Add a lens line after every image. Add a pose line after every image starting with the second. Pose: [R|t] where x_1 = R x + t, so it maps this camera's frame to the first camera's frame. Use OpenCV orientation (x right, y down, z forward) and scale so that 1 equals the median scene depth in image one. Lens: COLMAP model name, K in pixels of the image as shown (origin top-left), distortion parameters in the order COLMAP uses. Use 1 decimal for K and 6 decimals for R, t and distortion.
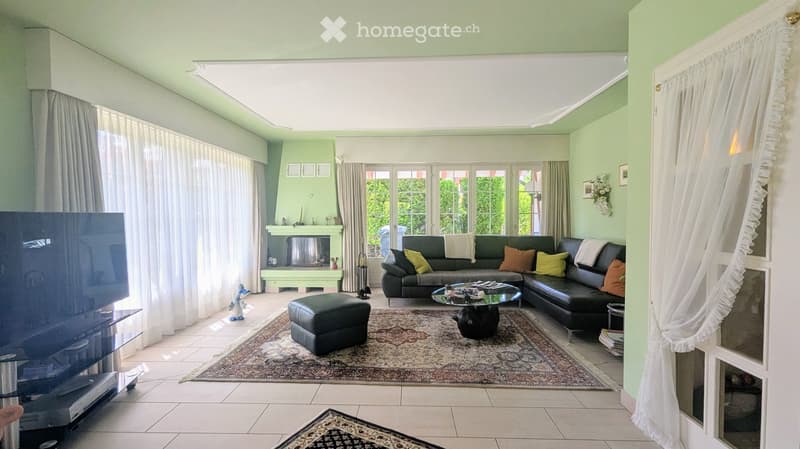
lens RADIAL K [[329.2, 0, 400.0], [0, 329.2, 224.5], [0, 0, 1]] dist [0.001312, 0.000295]
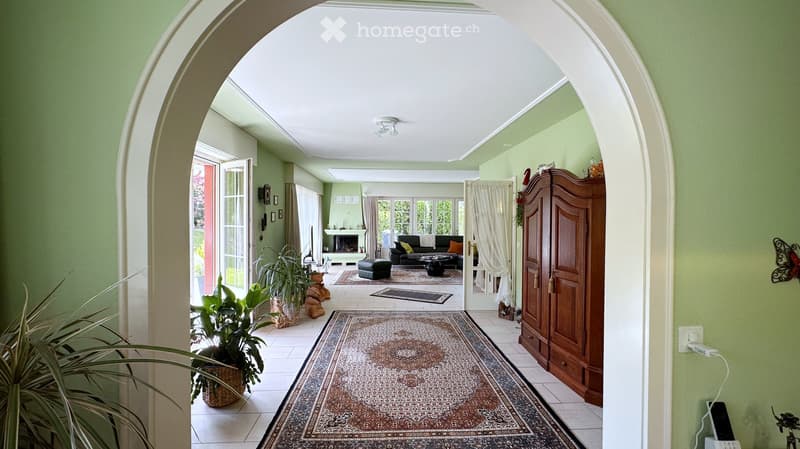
lens RADIAL K [[329.2, 0, 400.0], [0, 329.2, 224.5], [0, 0, 1]] dist [0.001312, 0.000295]
pose [[0.994899, 0.005474, 0.100723, -0.170165], [-0.004294, 0.999920, -0.011931, -0.004172], [-0.100781, 0.011438, 0.994843, -0.875922]]
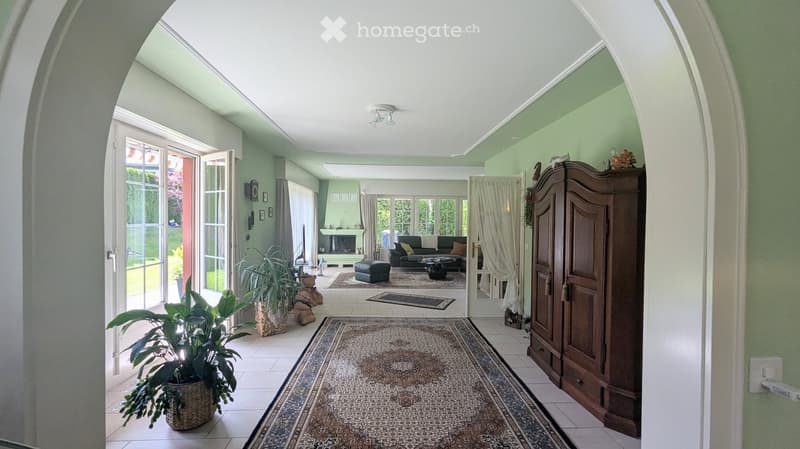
lens RADIAL K [[329.2, 0, 400.0], [0, 329.2, 224.5], [0, 0, 1]] dist [0.001312, 0.000295]
pose [[0.996316, 0.010201, 0.085153, -0.132861], [-0.009032, 0.999860, -0.014100, -0.000125], [-0.085285, 0.013279, 0.996268, -0.775929]]
